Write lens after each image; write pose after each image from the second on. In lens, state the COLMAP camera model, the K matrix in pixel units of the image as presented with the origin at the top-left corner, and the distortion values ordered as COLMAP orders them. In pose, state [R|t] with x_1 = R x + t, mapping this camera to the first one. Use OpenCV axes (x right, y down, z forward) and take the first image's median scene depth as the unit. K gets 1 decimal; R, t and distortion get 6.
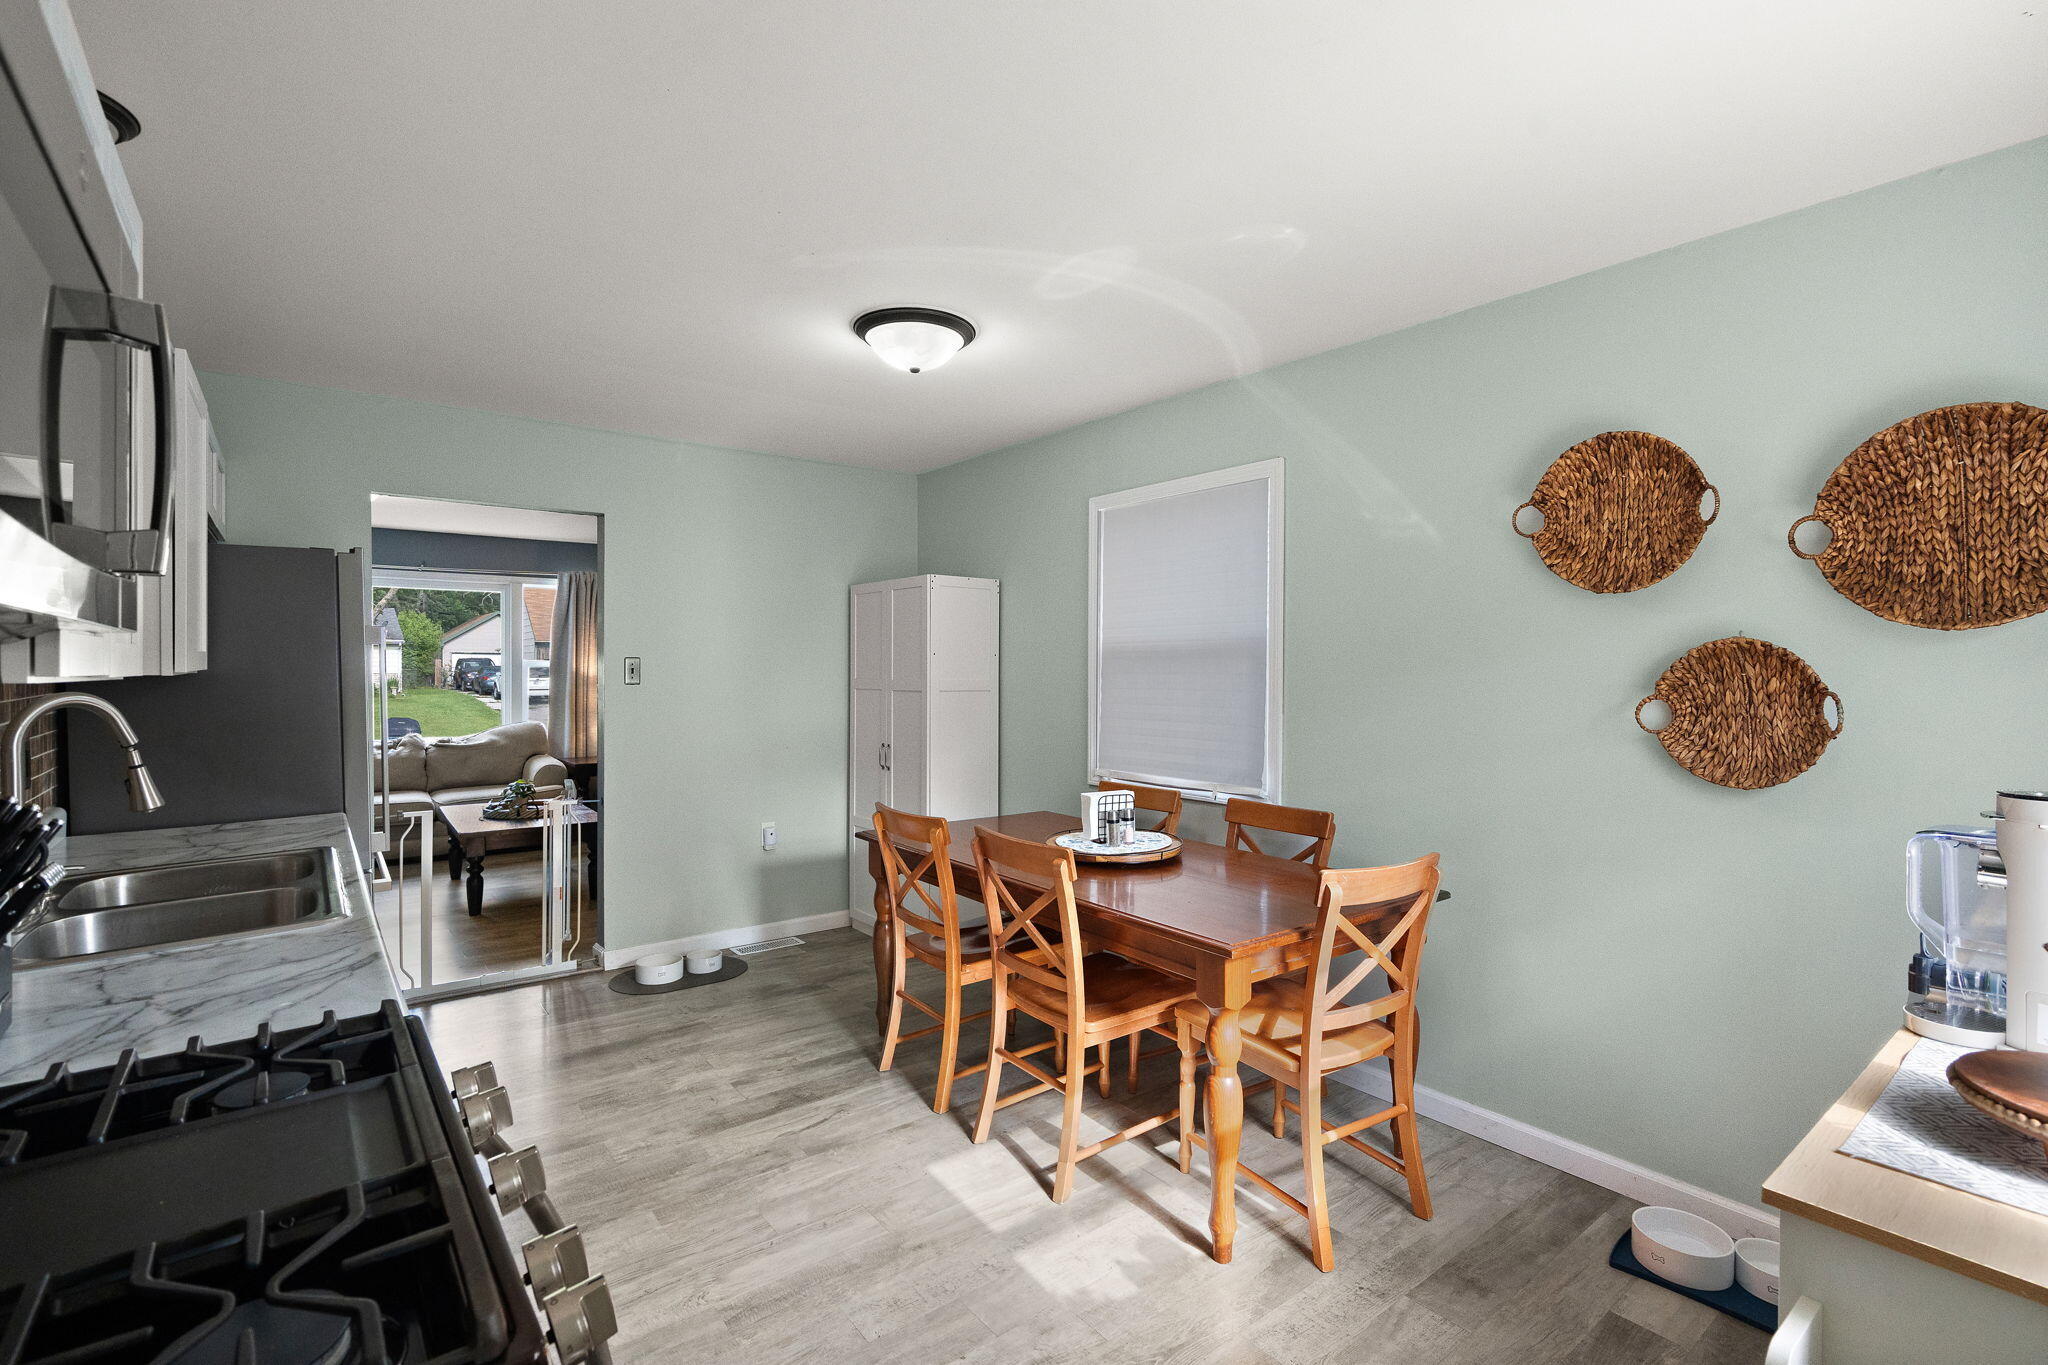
lens RADIAL K [[927.9, 0, 1030.3], [0, 927.9, 681.1], [0, 0, 1]] dist [-0.000659, -0.000018]
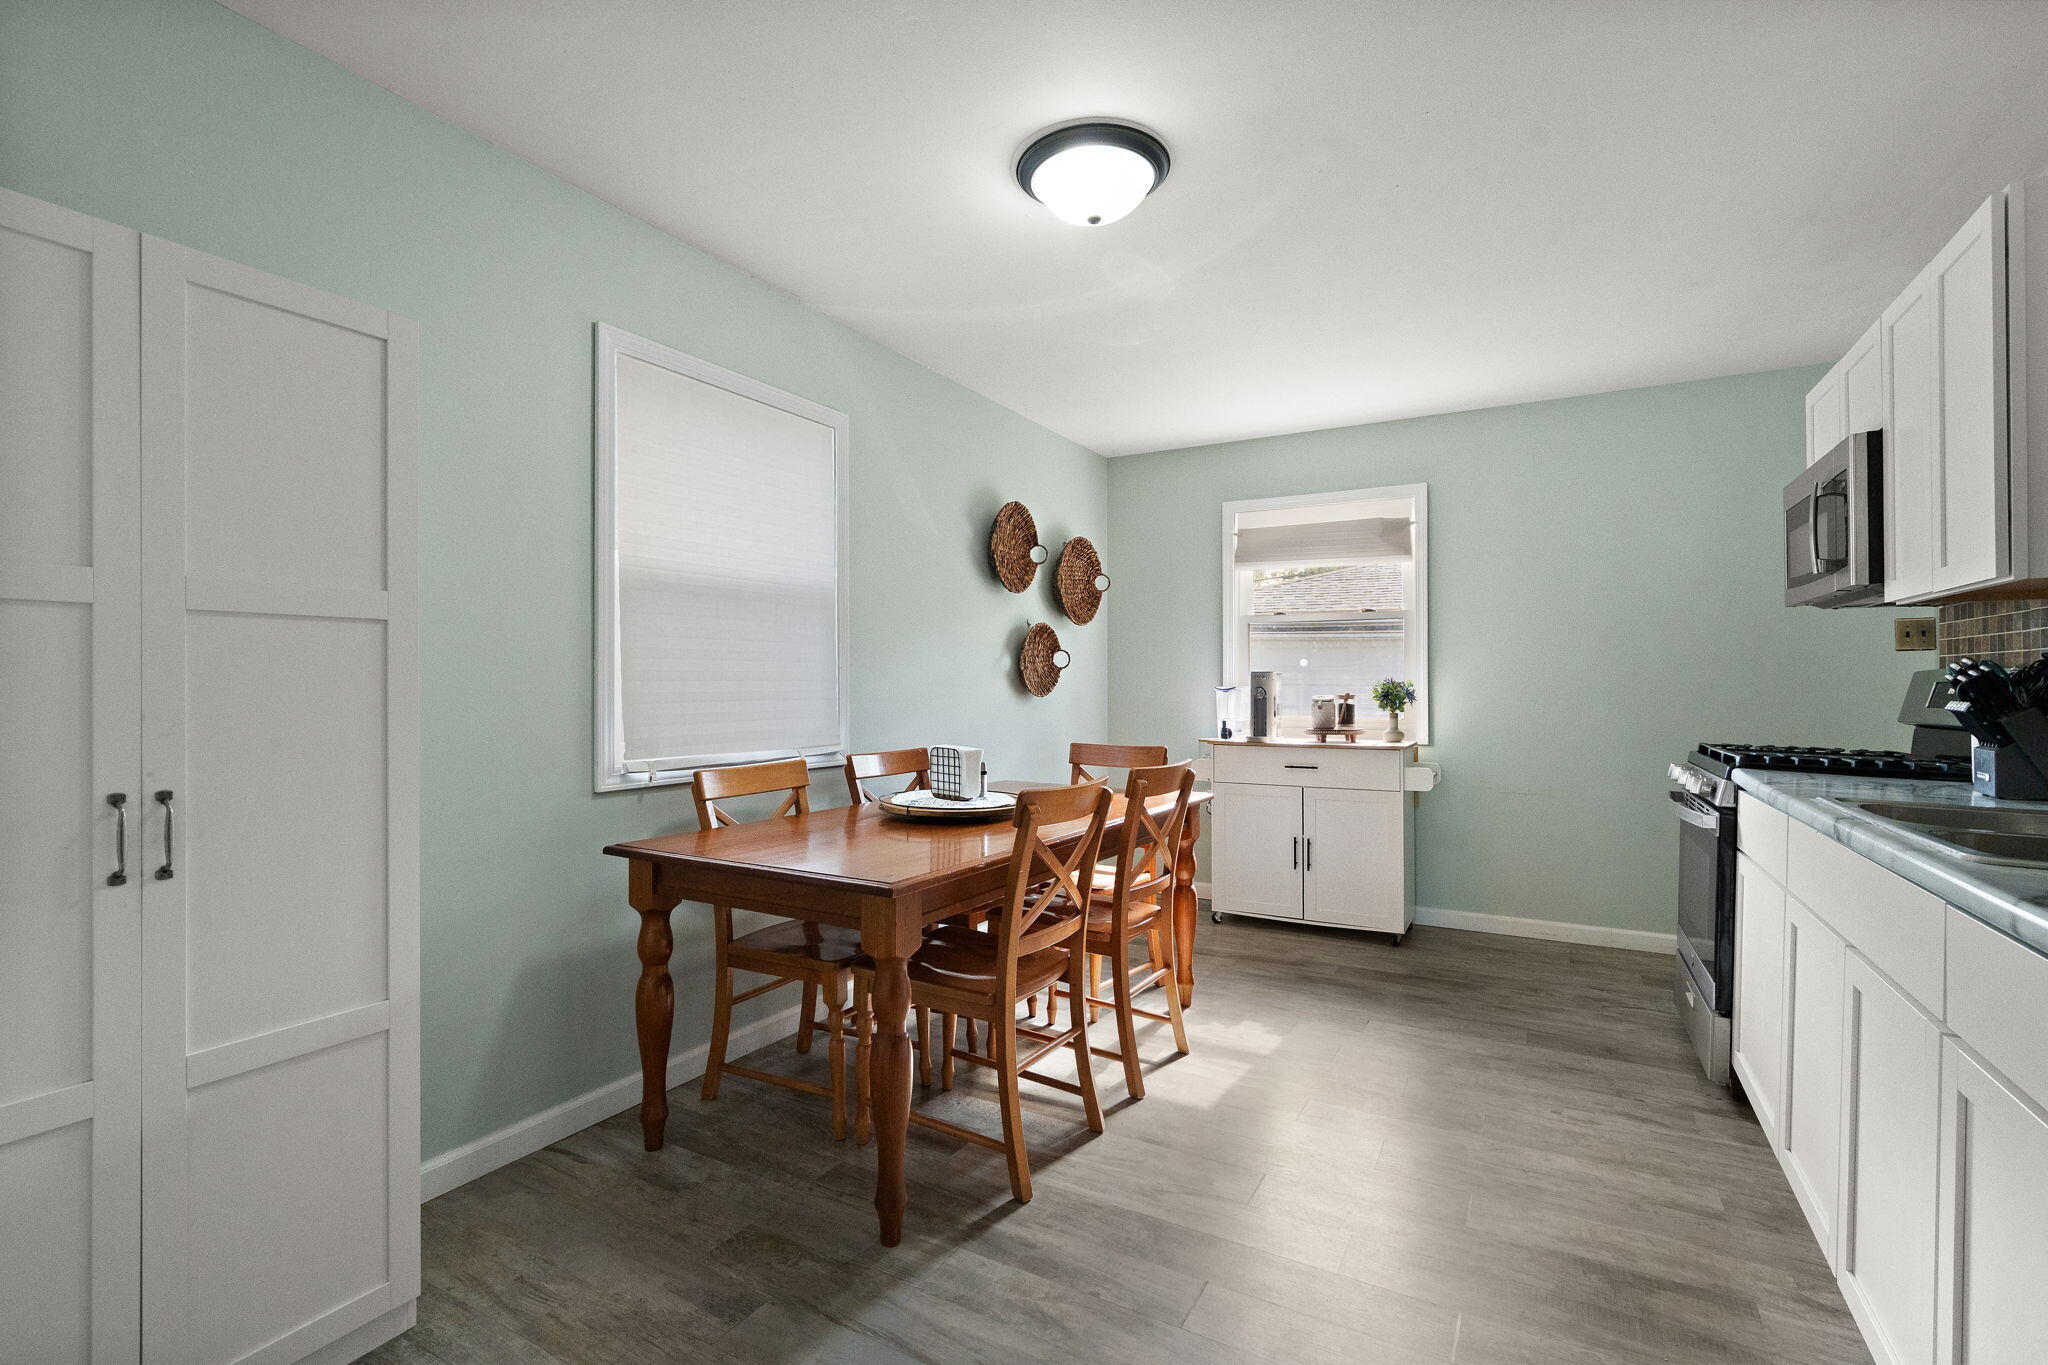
lens RADIAL K [[924.2, 0, 1030.3], [0, 924.2, 684.7], [0, 0, 1]] dist [-0.000145, 0.000293]
pose [[-0.377519, 0.006561, 0.925978, -0.810512], [0.015782, 0.999875, -0.000650, 0.063025], [-0.925867, 0.014369, -0.377576, 1.311761]]
